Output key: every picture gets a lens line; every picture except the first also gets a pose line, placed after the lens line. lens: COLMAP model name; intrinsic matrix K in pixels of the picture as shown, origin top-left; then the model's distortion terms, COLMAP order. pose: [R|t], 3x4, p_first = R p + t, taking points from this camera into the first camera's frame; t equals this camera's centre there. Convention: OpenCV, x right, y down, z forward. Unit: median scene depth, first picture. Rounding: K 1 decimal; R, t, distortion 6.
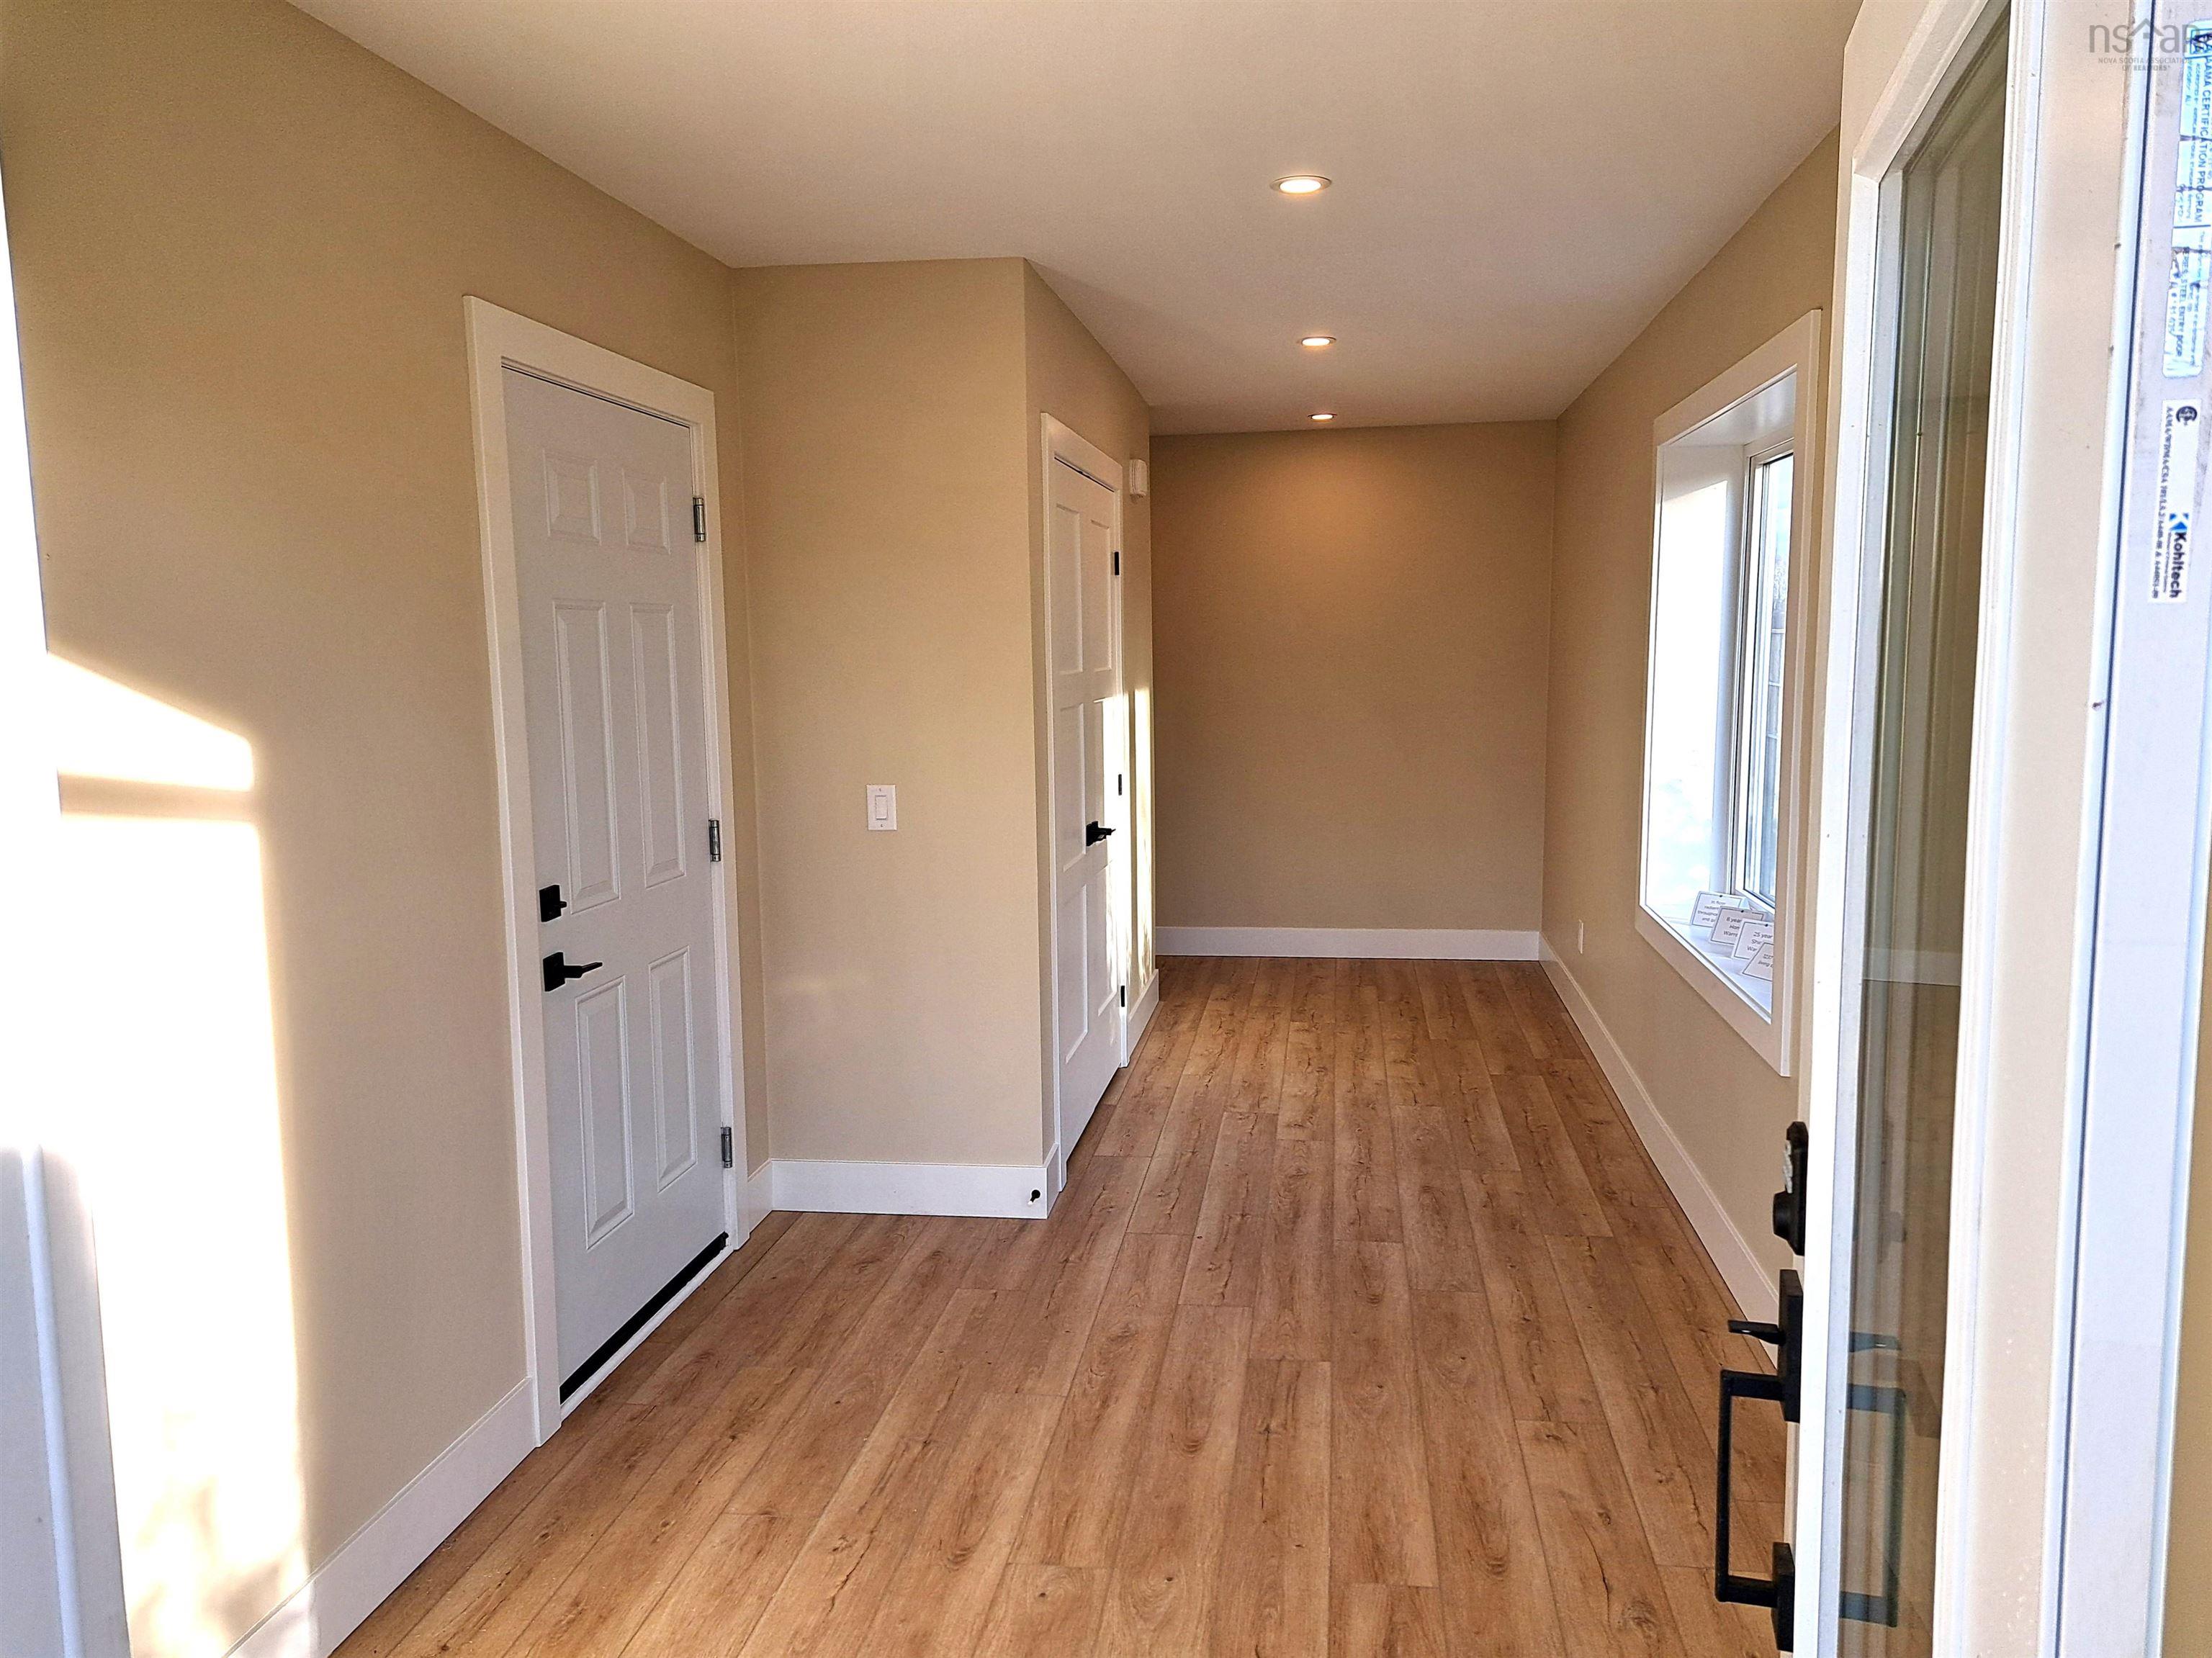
lens RADIAL K [[1601.9, 0, 1111.6], [0, 1601.9, 829.8], [0, 0, 1]] dist [0.070164, -0.041956]
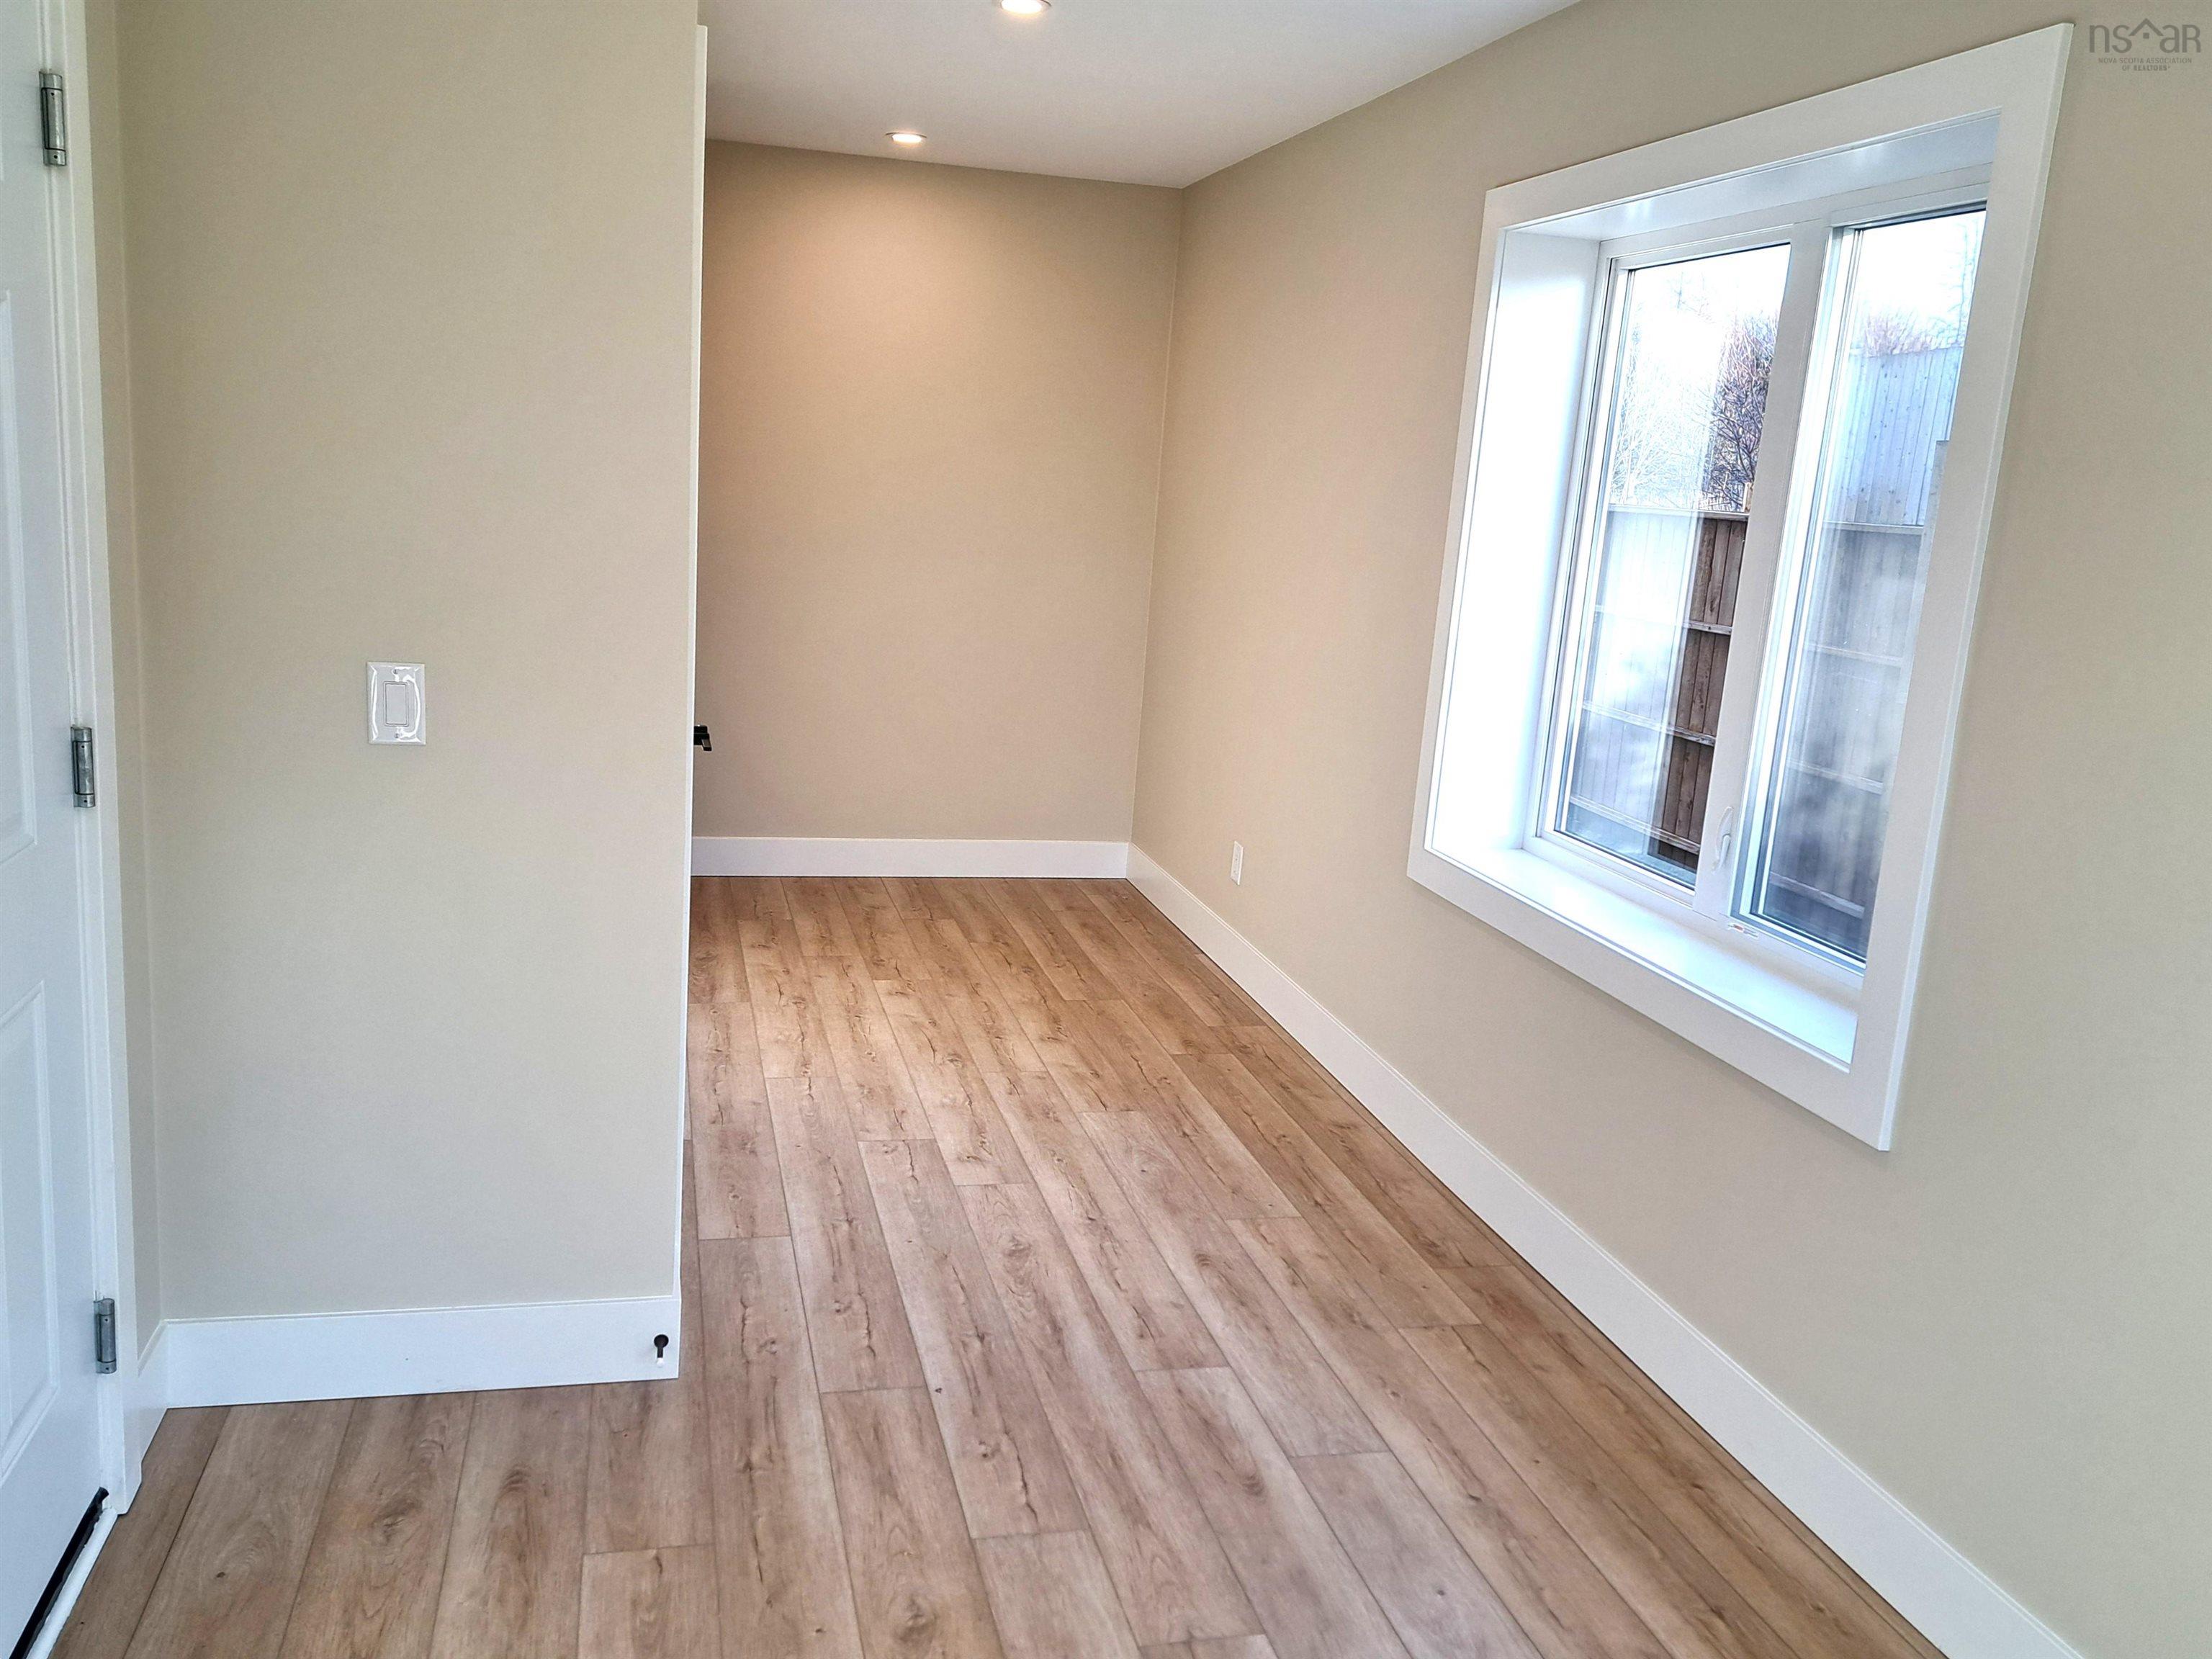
lens RADIAL K [[1796.7, 0, 1109.5], [0, 1796.7, 825.4], [0, 0, 1]] dist [0.043300, -0.047047]
pose [[0.926361, 0.003331, 0.376621, -0.138024], [-0.036350, 0.996084, 0.080597, -0.028842], [-0.374878, -0.088352, 0.922854, 0.293886]]
